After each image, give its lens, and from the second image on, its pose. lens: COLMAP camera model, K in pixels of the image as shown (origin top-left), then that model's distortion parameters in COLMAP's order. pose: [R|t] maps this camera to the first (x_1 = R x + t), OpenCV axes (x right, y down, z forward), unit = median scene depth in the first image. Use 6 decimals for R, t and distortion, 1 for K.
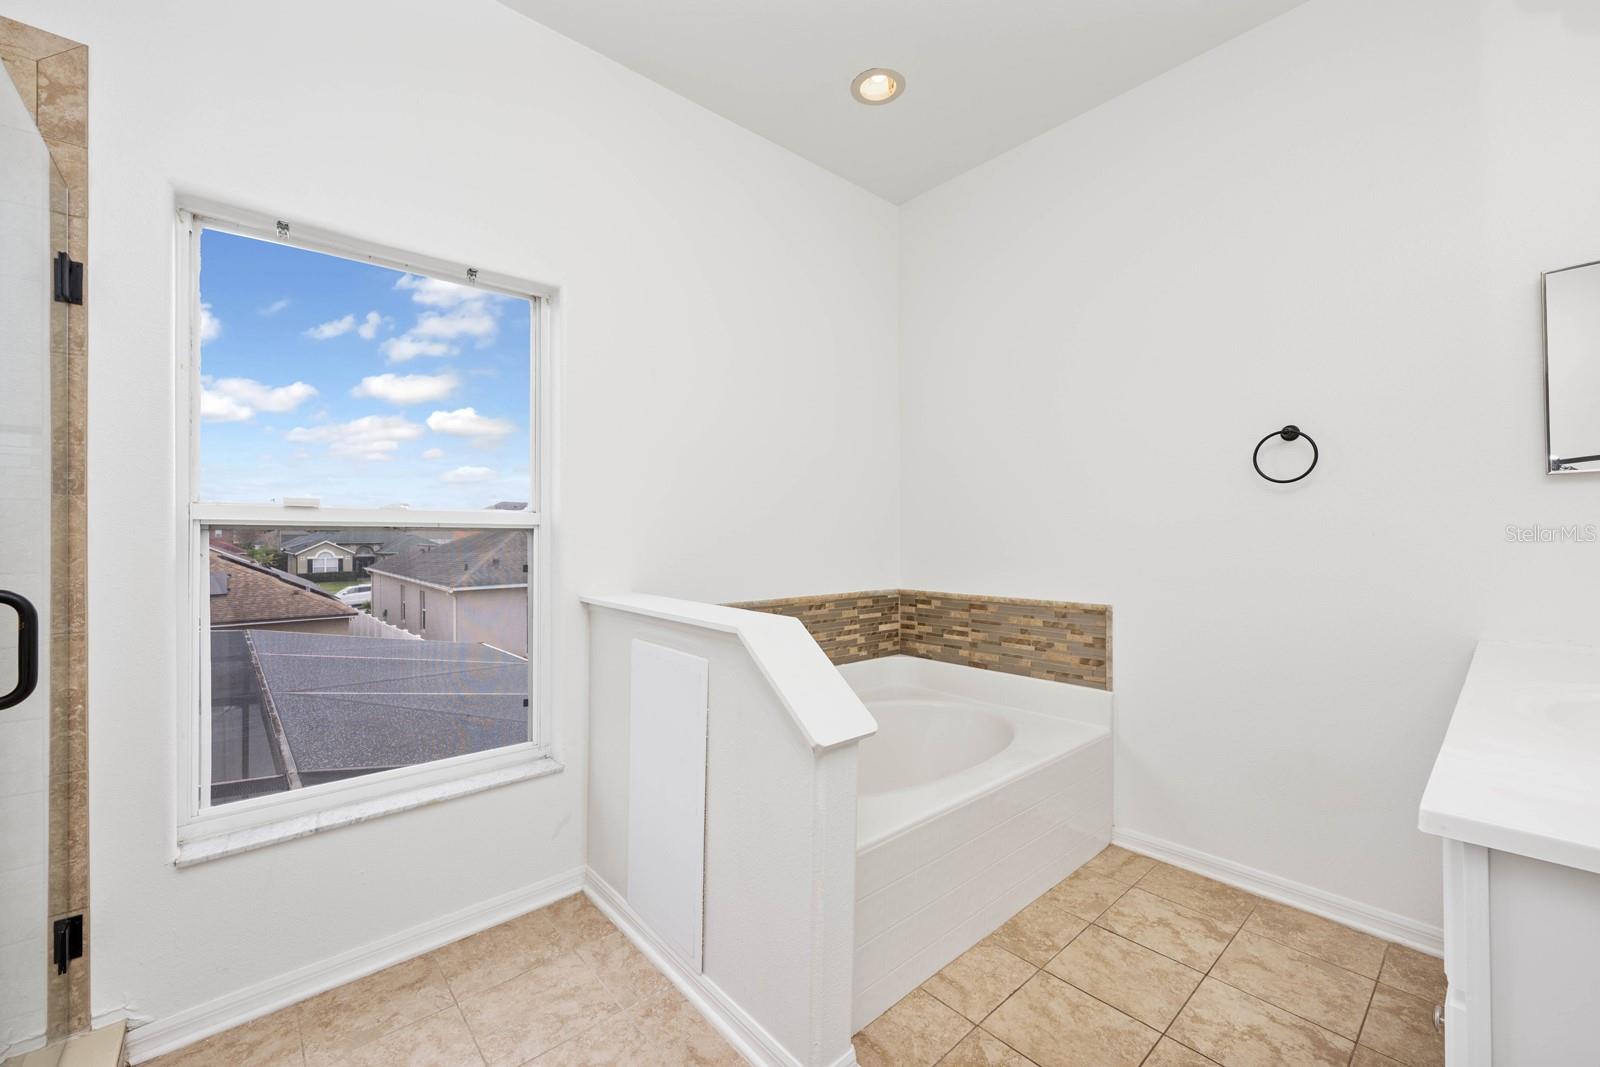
lens RADIAL K [[641.5, 0, 795.2], [0, 641.5, 533.5], [0, 0, 1]] dist [0.001183, 0.000554]
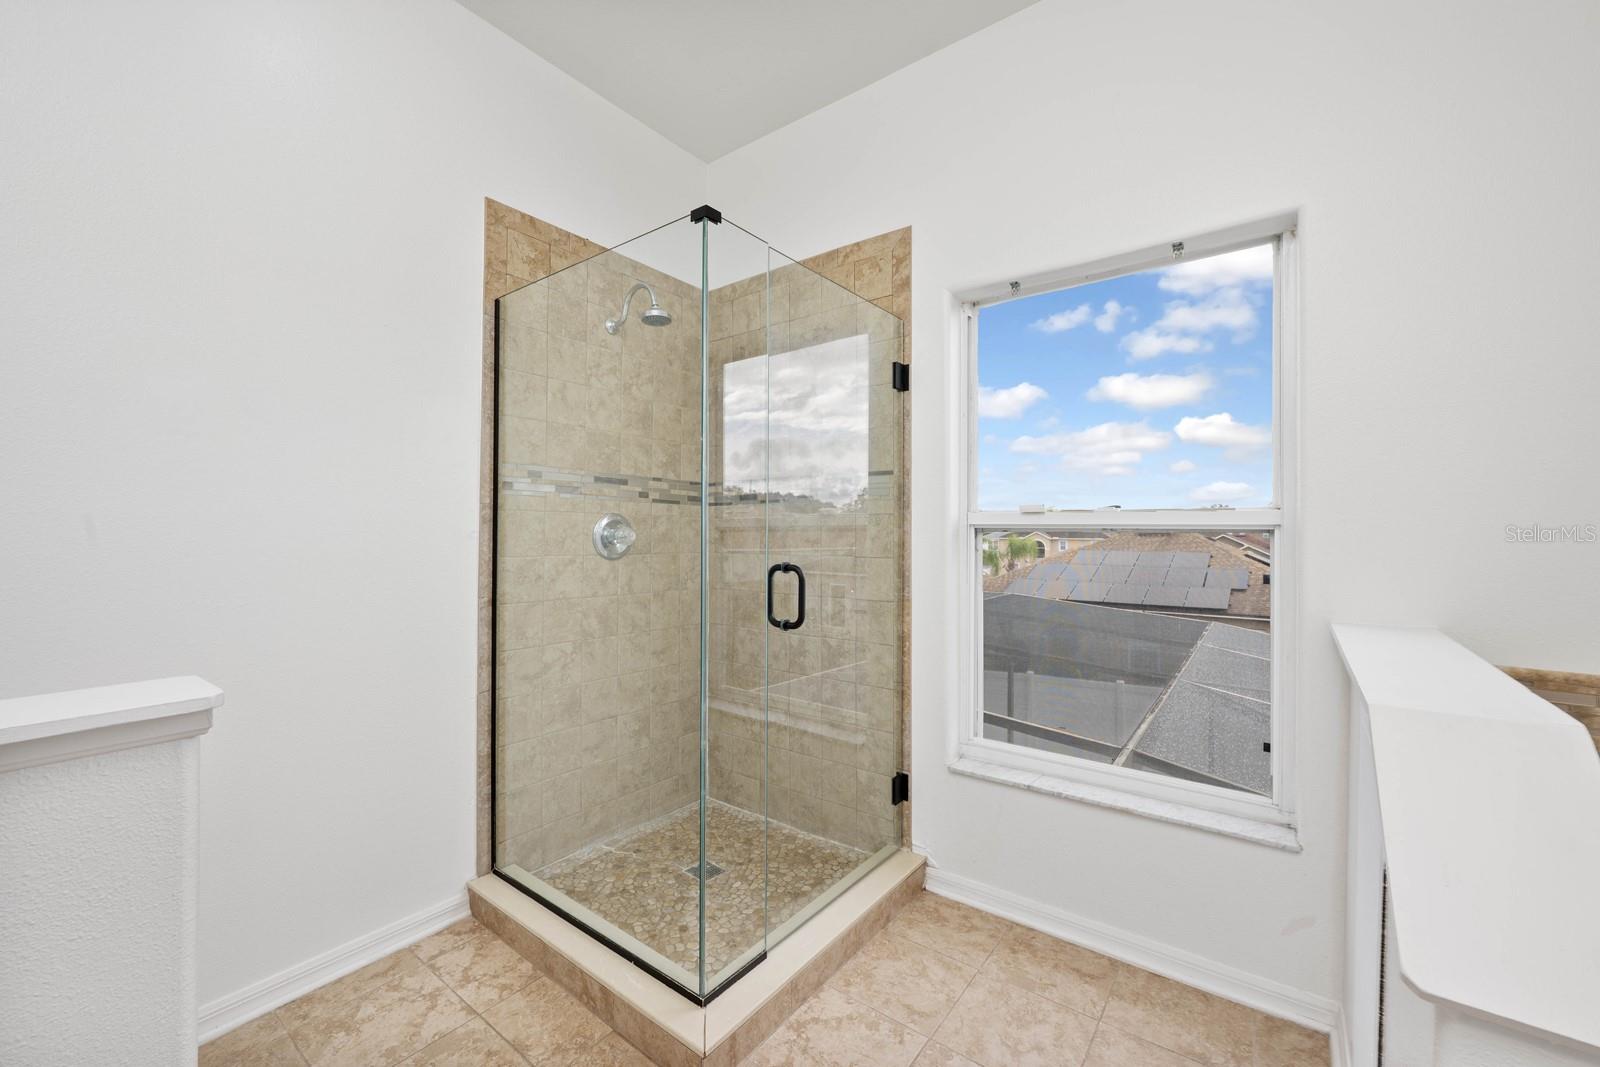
lens RADIAL K [[641.5, 0, 802.1], [0, 641.5, 531.3], [0, 0, 1]] dist [0.001183, 0.000554]
pose [[0.201856, -0.002199, -0.979413, 0.310055], [-0.002569, 0.999993, -0.002774, -0.002321], [0.979412, 0.003076, 0.201849, 0.338533]]
